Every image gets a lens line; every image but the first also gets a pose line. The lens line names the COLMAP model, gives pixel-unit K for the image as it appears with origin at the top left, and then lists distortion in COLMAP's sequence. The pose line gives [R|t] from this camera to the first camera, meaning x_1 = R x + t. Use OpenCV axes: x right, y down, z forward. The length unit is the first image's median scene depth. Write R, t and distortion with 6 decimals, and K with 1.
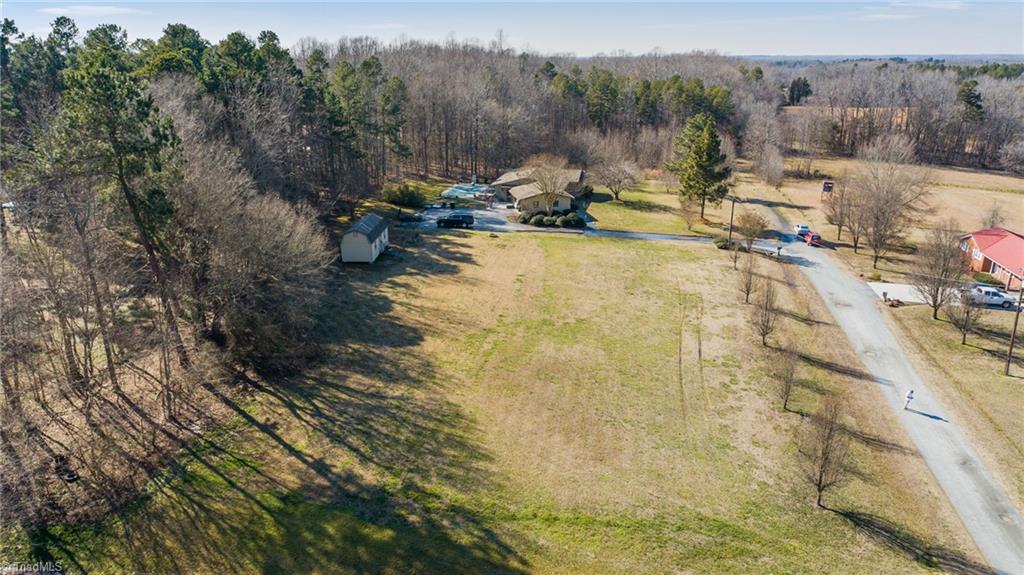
lens RADIAL K [[682.8, 0, 512.0], [0, 682.8, 287.5], [0, 0, 1]] dist [-0.003438, -0.001026]
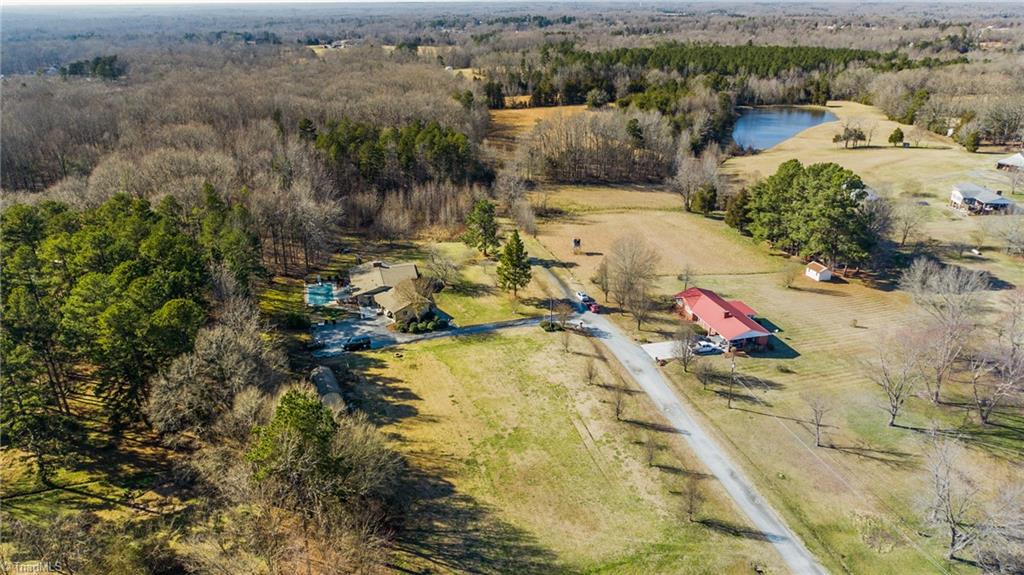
lens RADIAL K [[682.8, 0, 512.0], [0, 682.8, 287.5], [0, 0, 1]] dist [-0.003438, -0.001026]
pose [[0.895020, -0.173430, 0.410928, -0.490373], [0.146078, 0.984474, 0.097329, -0.420378], [-0.421427, -0.027084, 0.906458, -0.427868]]
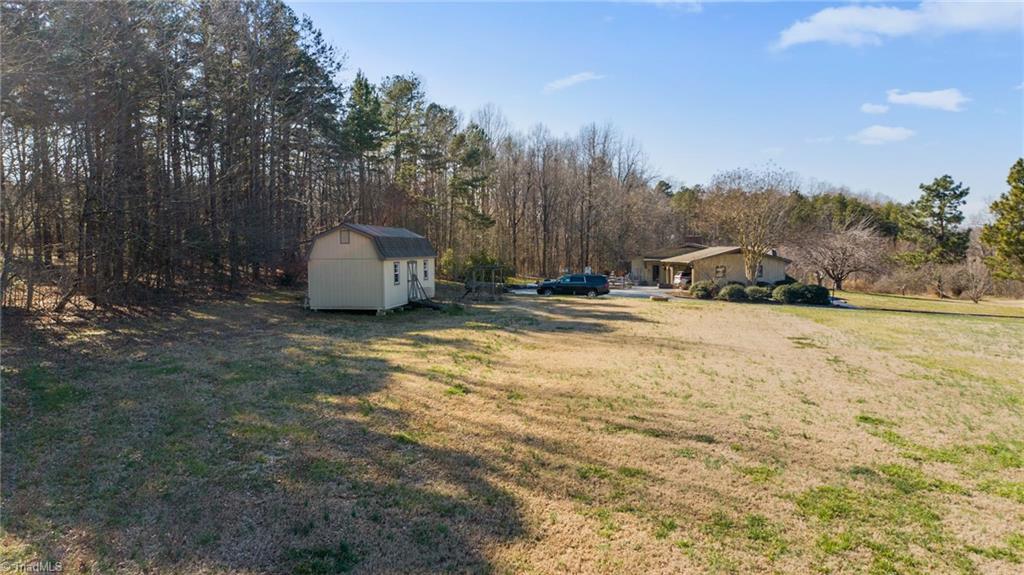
lens RADIAL K [[682.8, 0, 512.0], [0, 682.8, 287.5], [0, 0, 1]] dist [-0.003438, -0.001026]
pose [[0.992821, 0.002937, -0.119572, -0.099830], [-0.034436, 0.964387, -0.262243, 0.057695], [0.114544, 0.264478, 0.957565, 0.739892]]
